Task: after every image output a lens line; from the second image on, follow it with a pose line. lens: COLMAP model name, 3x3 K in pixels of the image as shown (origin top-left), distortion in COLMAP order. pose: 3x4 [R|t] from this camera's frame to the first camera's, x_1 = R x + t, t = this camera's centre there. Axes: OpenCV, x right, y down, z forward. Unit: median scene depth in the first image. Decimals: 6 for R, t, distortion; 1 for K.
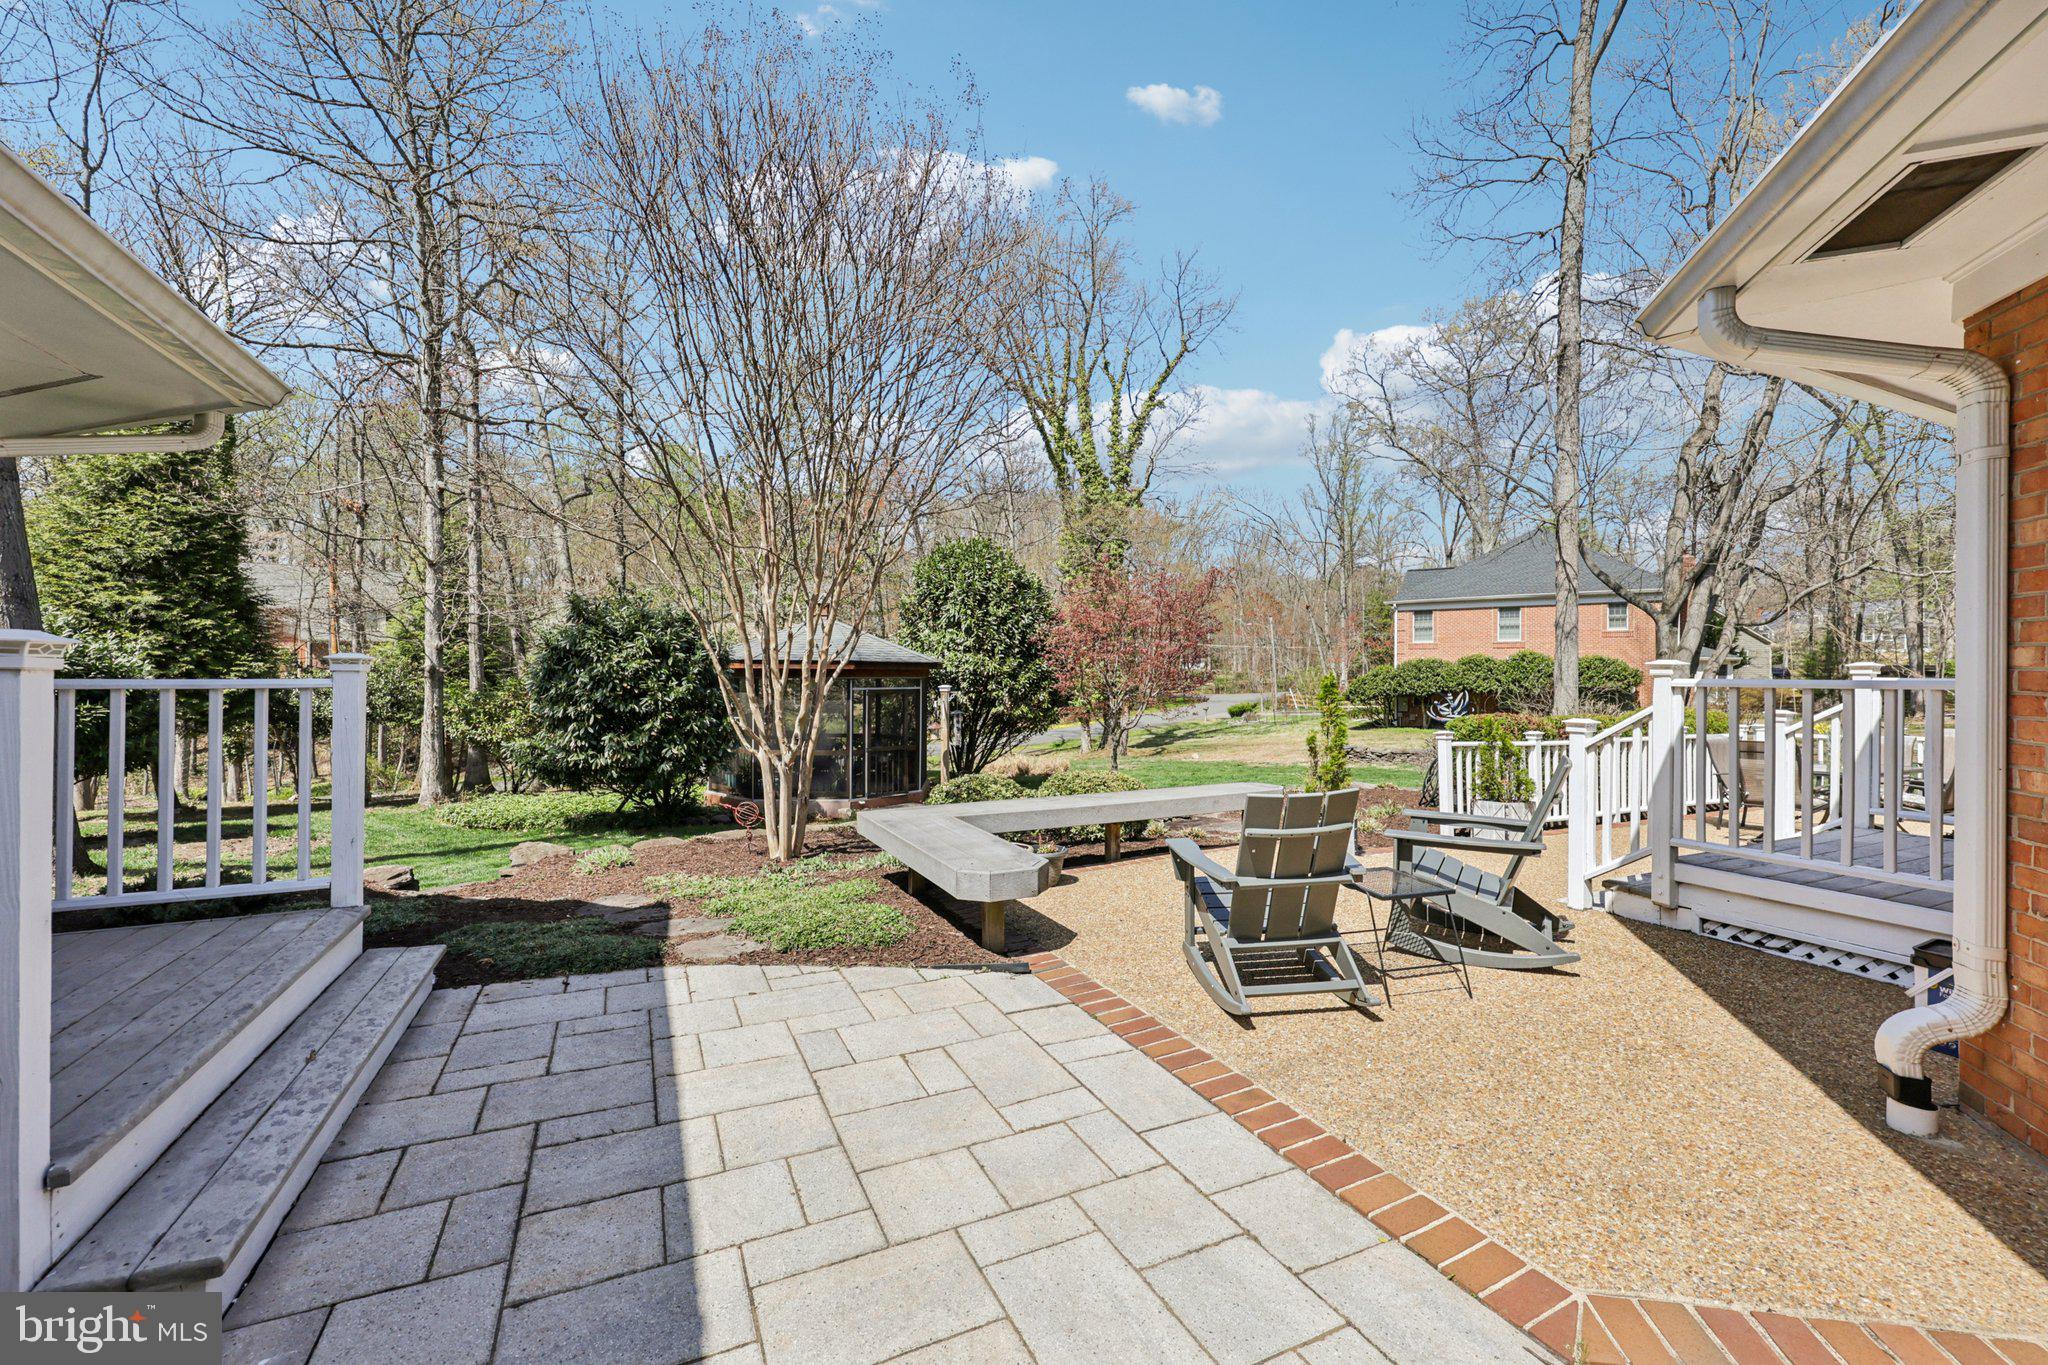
lens RADIAL K [[833.2, 0, 1023.2], [0, 833.2, 680.0], [0, 0, 1]] dist [0.000720, -0.000076]
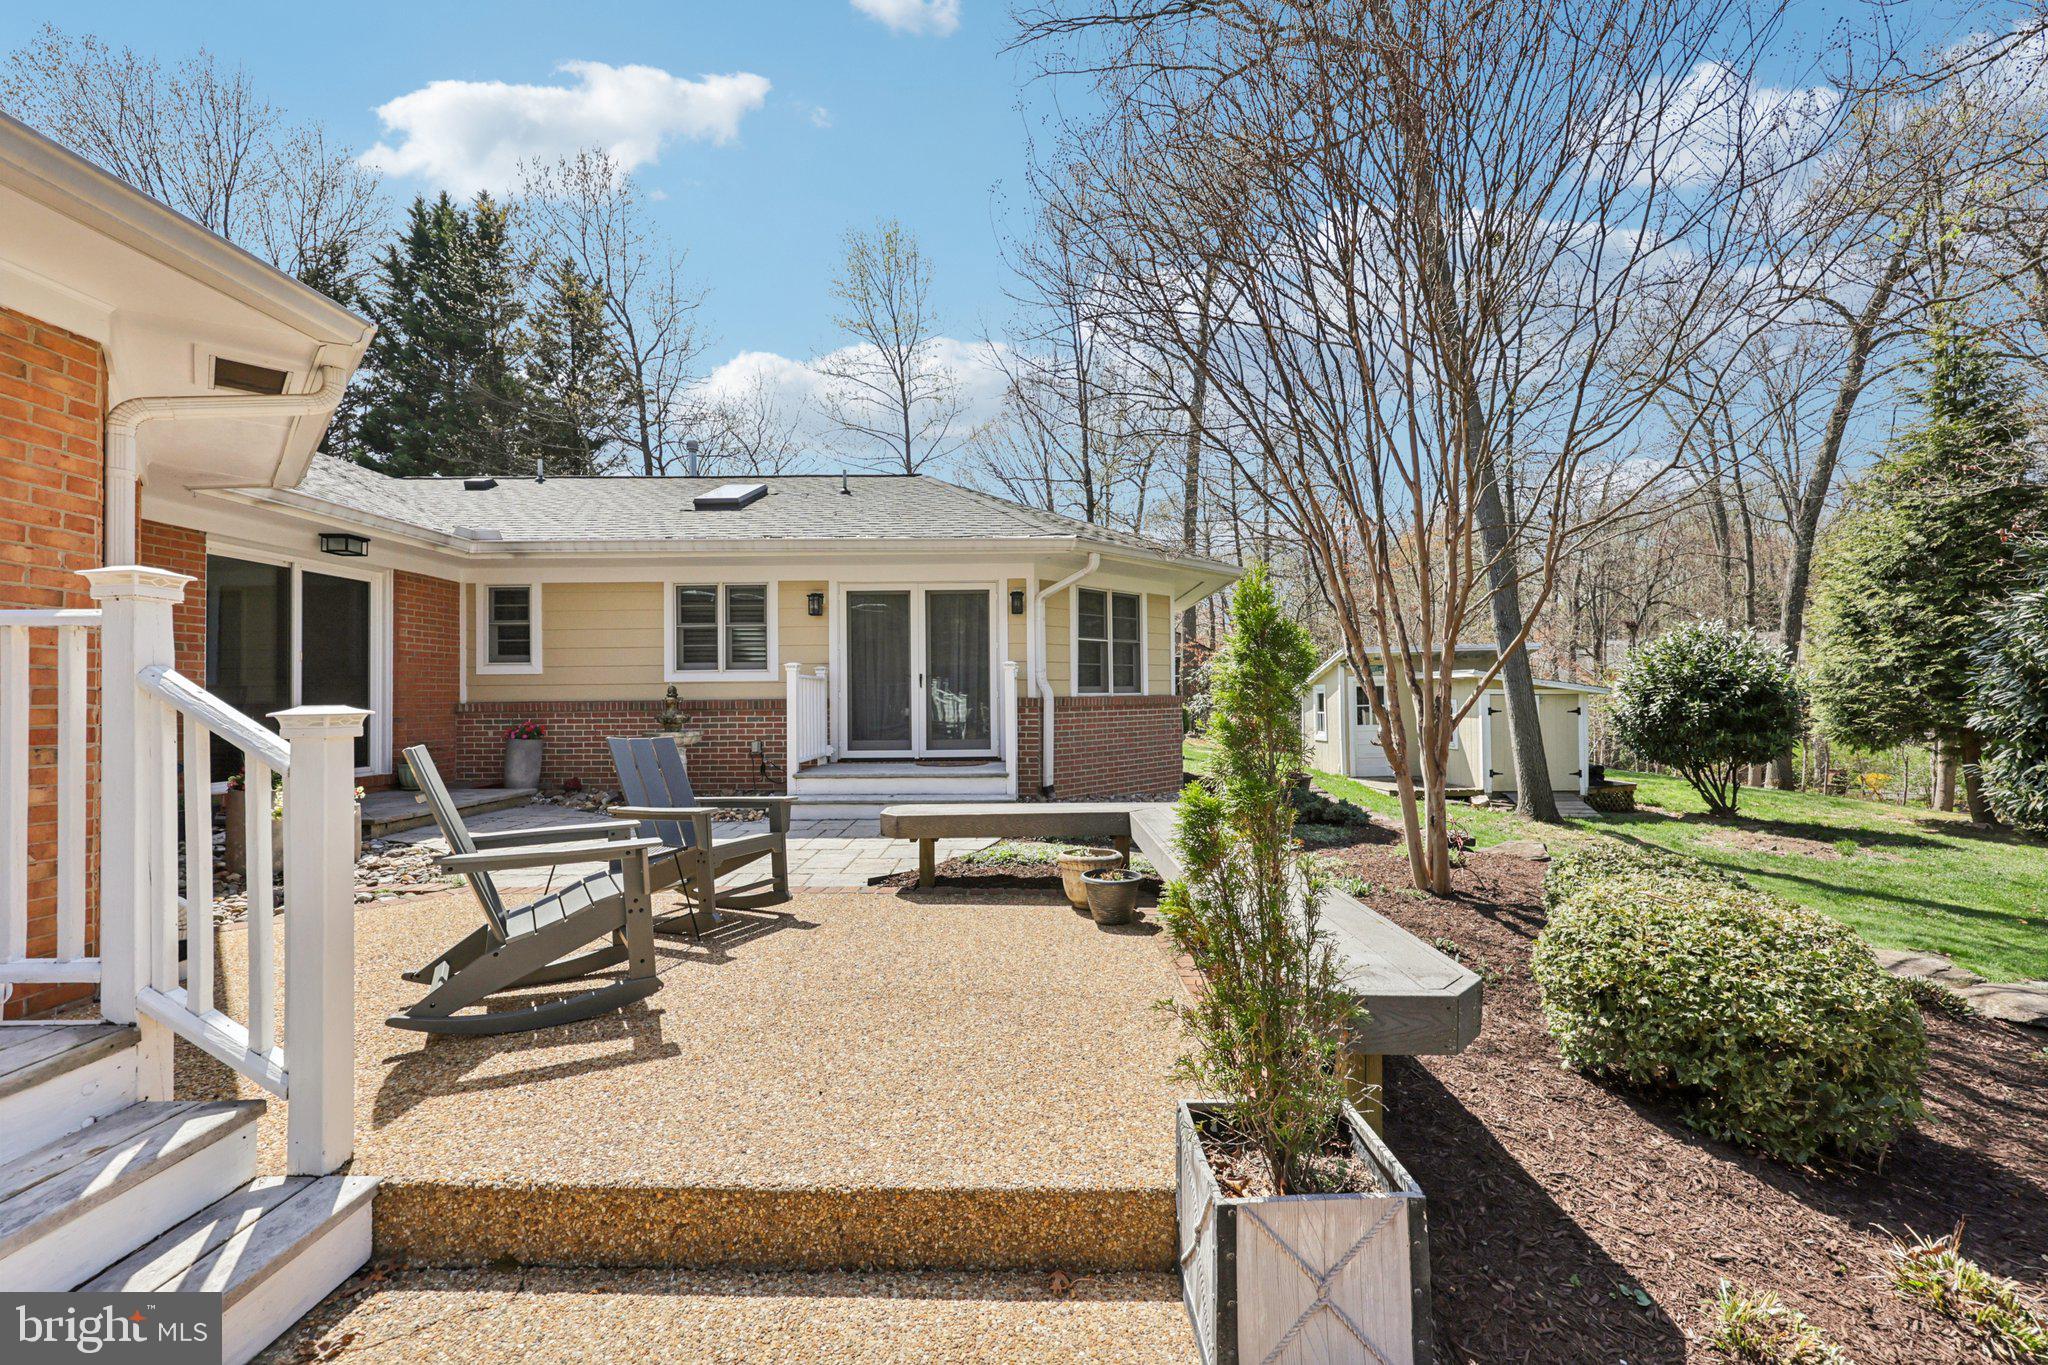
lens RADIAL K [[833.2, 0, 1016.3], [0, 833.2, 686.2], [0, 0, 1]] dist [0.000720, -0.000076]
pose [[-0.446030, -0.009661, -0.894966, 0.112606], [0.000375, 0.999940, -0.010980, 0.005464], [0.895018, -0.005233, -0.445999, 0.184298]]
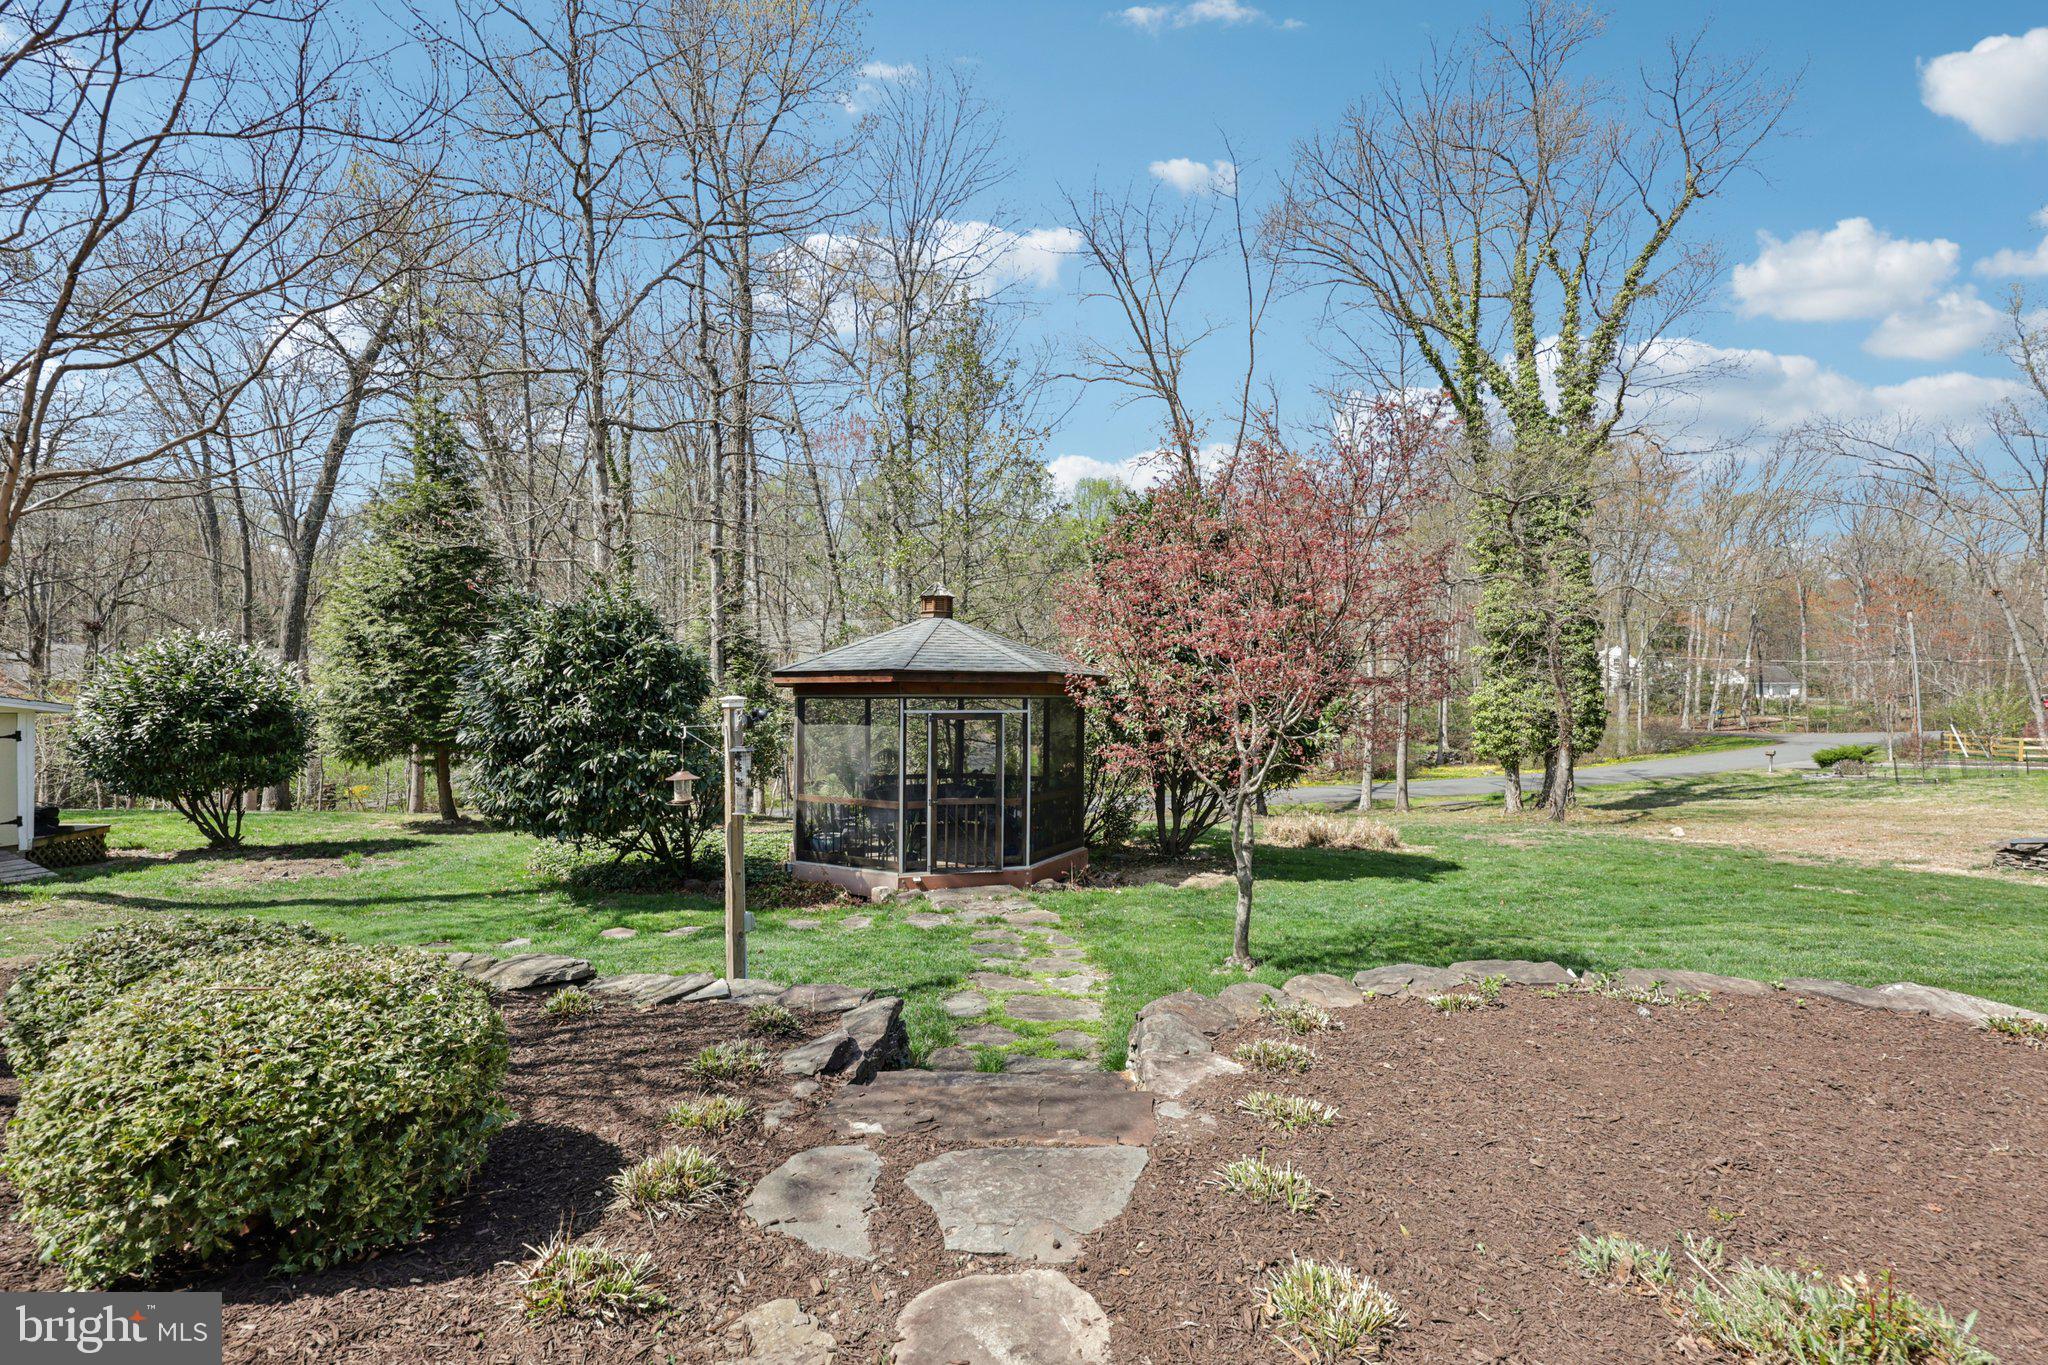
lens RADIAL K [[833.2, 0, 1032.7], [0, 833.2, 715.7], [0, 0, 1]] dist [0.000720, -0.000076]
pose [[0.855270, 0.001872, -0.518179, 0.090207], [-0.001202, 0.999998, 0.001628, 0.005155], [0.518181, -0.000769, 0.855271, 0.181821]]
